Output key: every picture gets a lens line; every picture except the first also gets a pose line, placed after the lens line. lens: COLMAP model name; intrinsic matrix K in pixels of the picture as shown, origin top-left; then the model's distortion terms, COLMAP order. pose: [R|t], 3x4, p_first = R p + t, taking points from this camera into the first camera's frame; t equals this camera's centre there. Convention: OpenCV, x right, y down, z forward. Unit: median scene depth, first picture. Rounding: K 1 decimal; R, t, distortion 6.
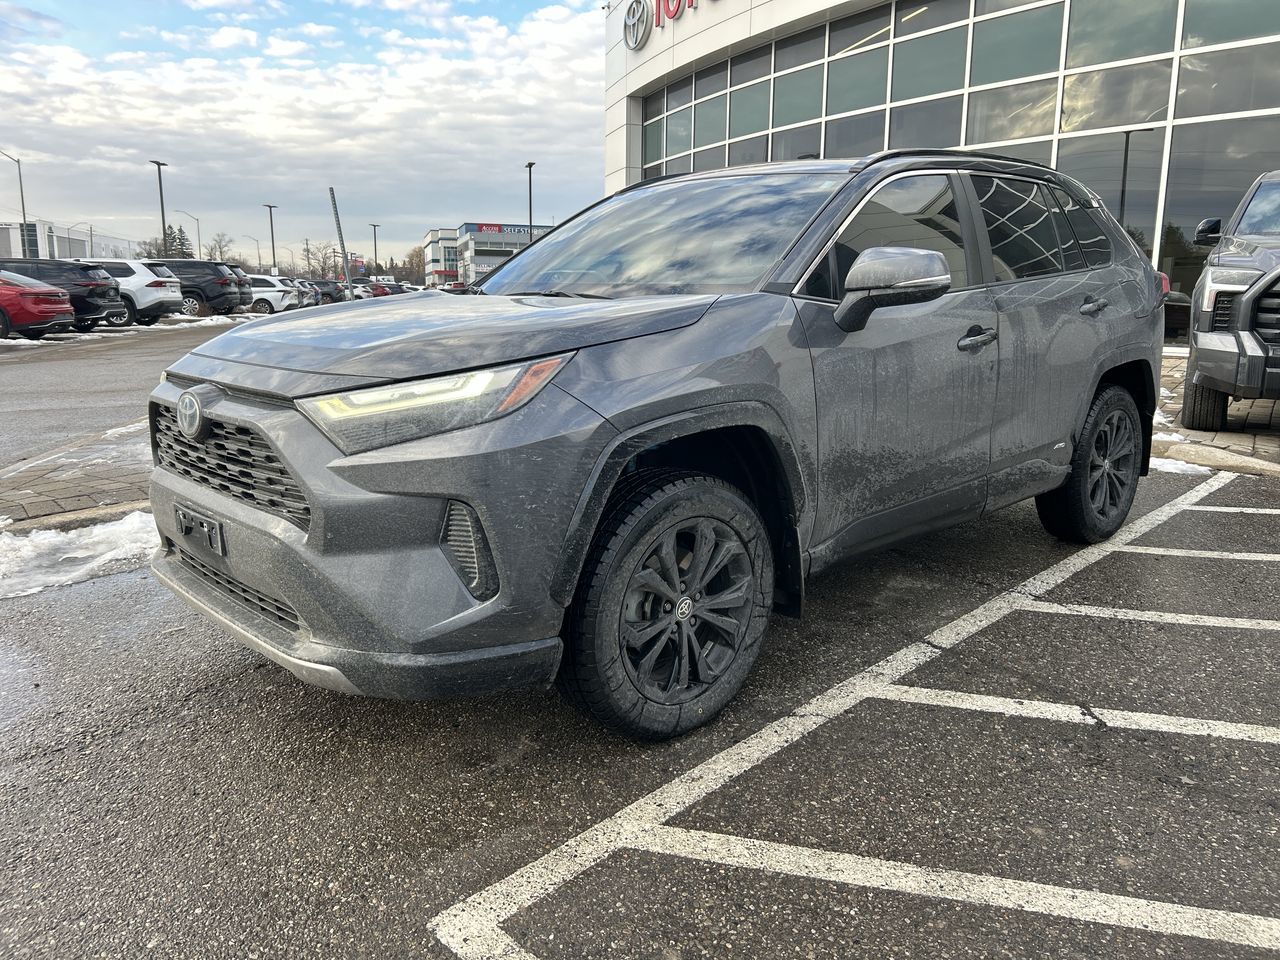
lens RADIAL K [[963.3, 0, 642.8], [0, 963.3, 479.0], [0, 0, 1]] dist [0.050365, -0.057265]
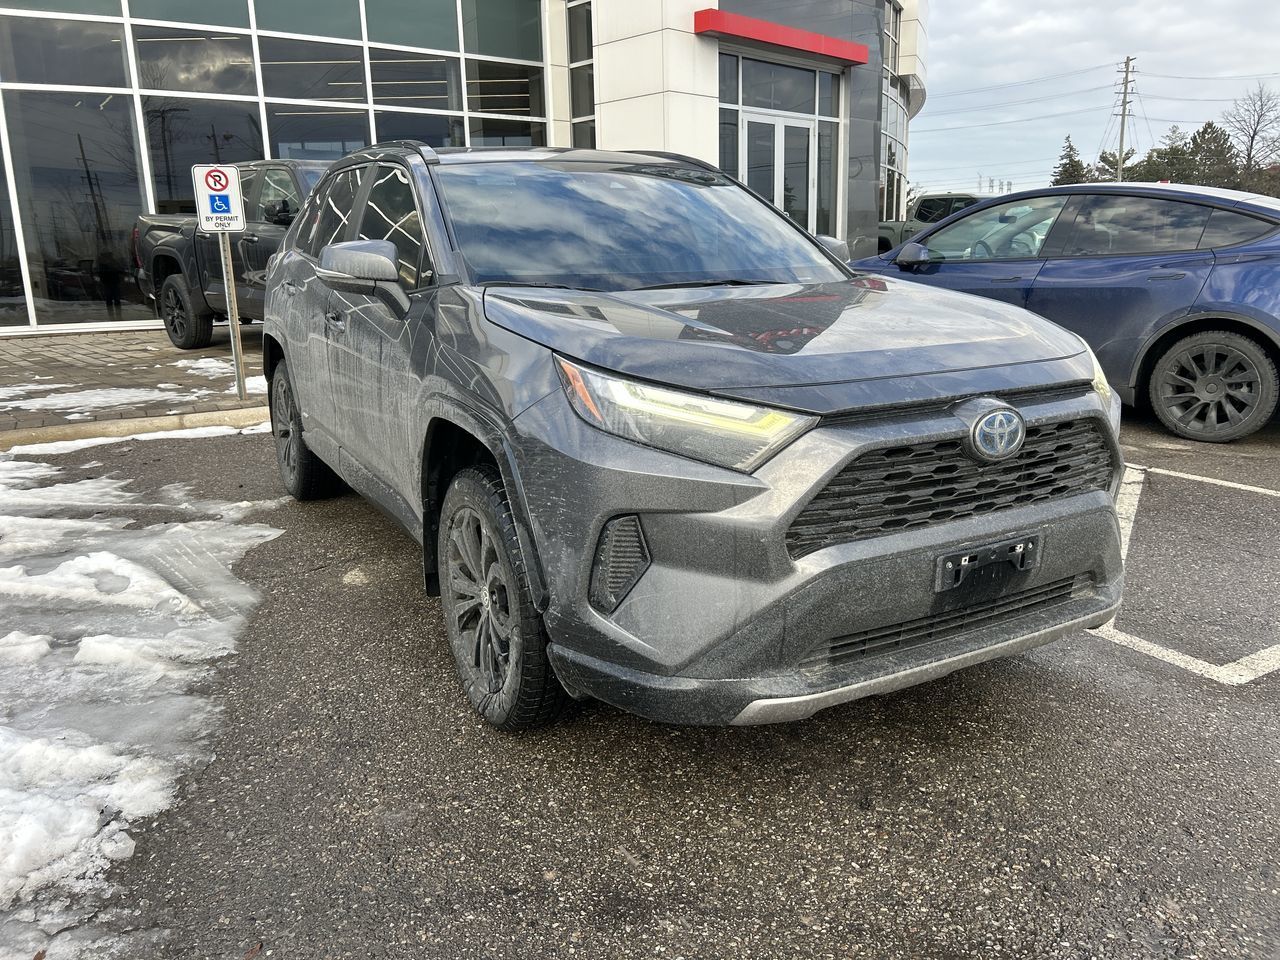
lens RADIAL K [[963.3, 0, 640.3], [0, 963.3, 479.6], [0, 0, 1]] dist [0.050365, -0.057265]
pose [[0.234033, -0.237979, 0.942653, -1.199693], [0.209553, 0.959137, 0.190114, -0.226637], [-0.949377, 0.153043, 0.274338, 0.937875]]
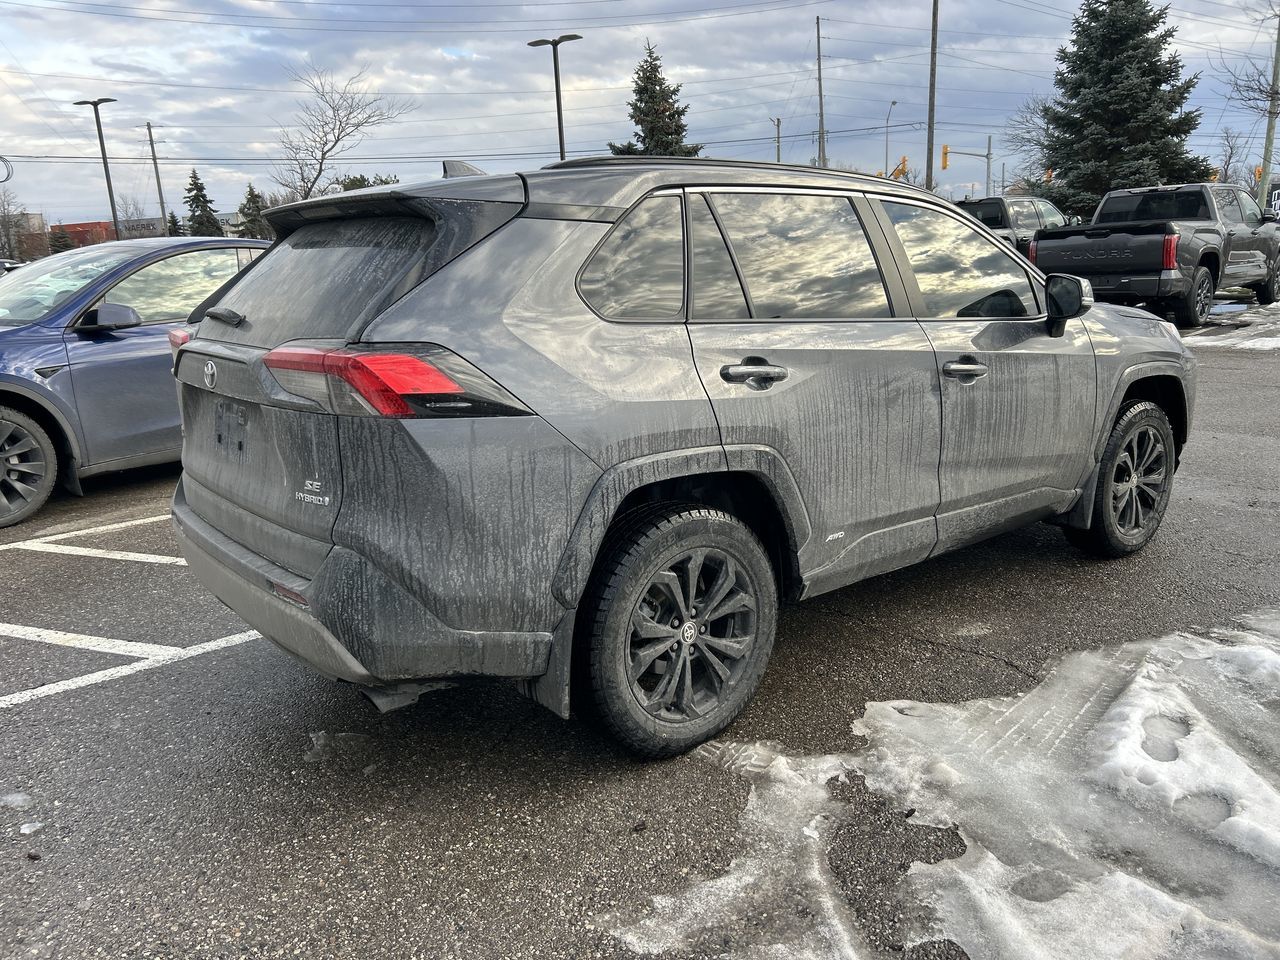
lens RADIAL K [[963.3, 0, 641.1], [0, 963.3, 486.5], [0, 0, 1]] dist [0.050365, -0.057265]
pose [[-0.996852, 0.014021, 0.078035, 0.278047], [0.046107, 0.903212, 0.426712, -0.661832], [-0.064500, 0.428966, -0.901015, 2.802797]]
